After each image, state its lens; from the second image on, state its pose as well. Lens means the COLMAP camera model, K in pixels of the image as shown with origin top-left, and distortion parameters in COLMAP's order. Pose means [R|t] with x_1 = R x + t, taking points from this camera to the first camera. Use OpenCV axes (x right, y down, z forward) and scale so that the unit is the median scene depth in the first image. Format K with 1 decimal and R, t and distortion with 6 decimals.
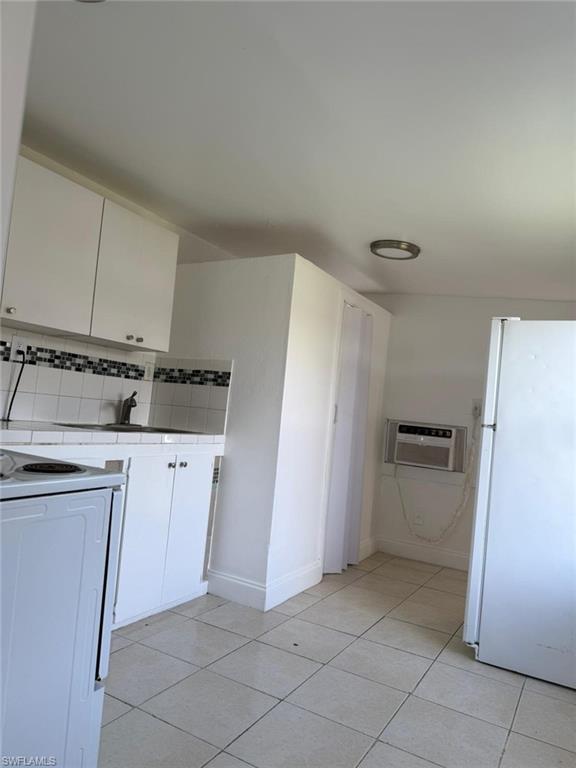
lens RADIAL K [[540.6, 0, 293.0], [0, 540.6, 388.2], [0, 0, 1]] dist [0.054575, -0.074017]
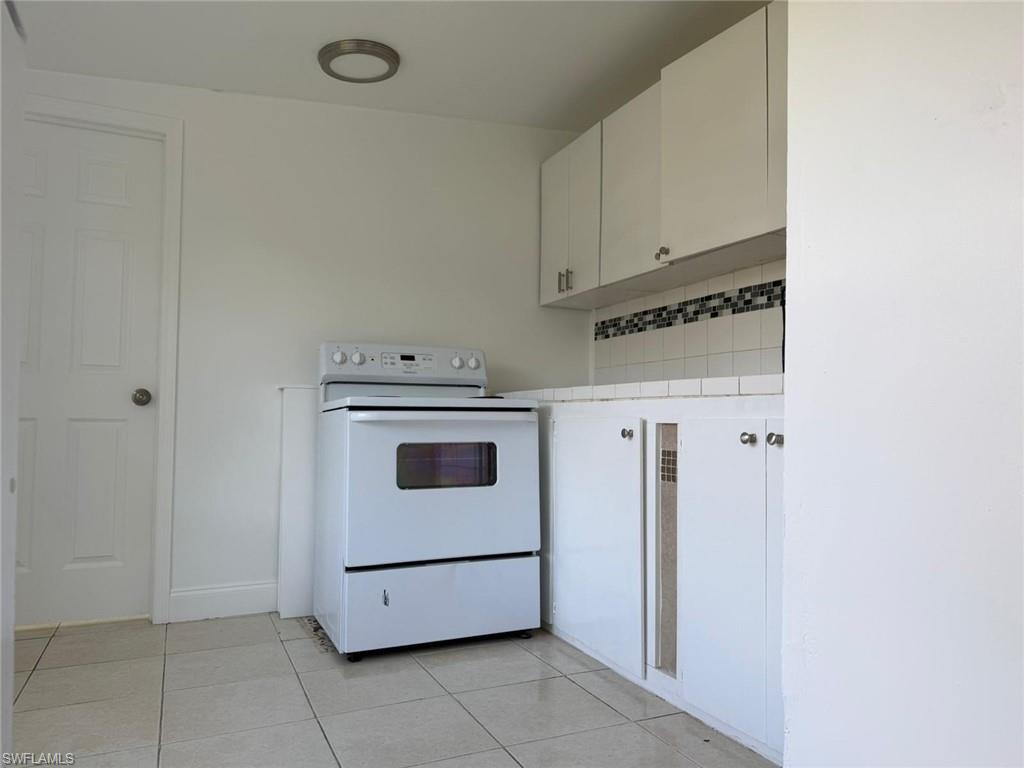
lens RADIAL K [[720.8, 0, 511.3], [0, 720.8, 391.8], [0, 0, 1]] dist [0.054575, -0.074017]
pose [[-0.590085, -0.129913, -0.796820, 0.379806], [-0.023429, 0.989308, -0.143945, 0.184149], [0.807001, -0.066271, -0.586820, 1.120563]]
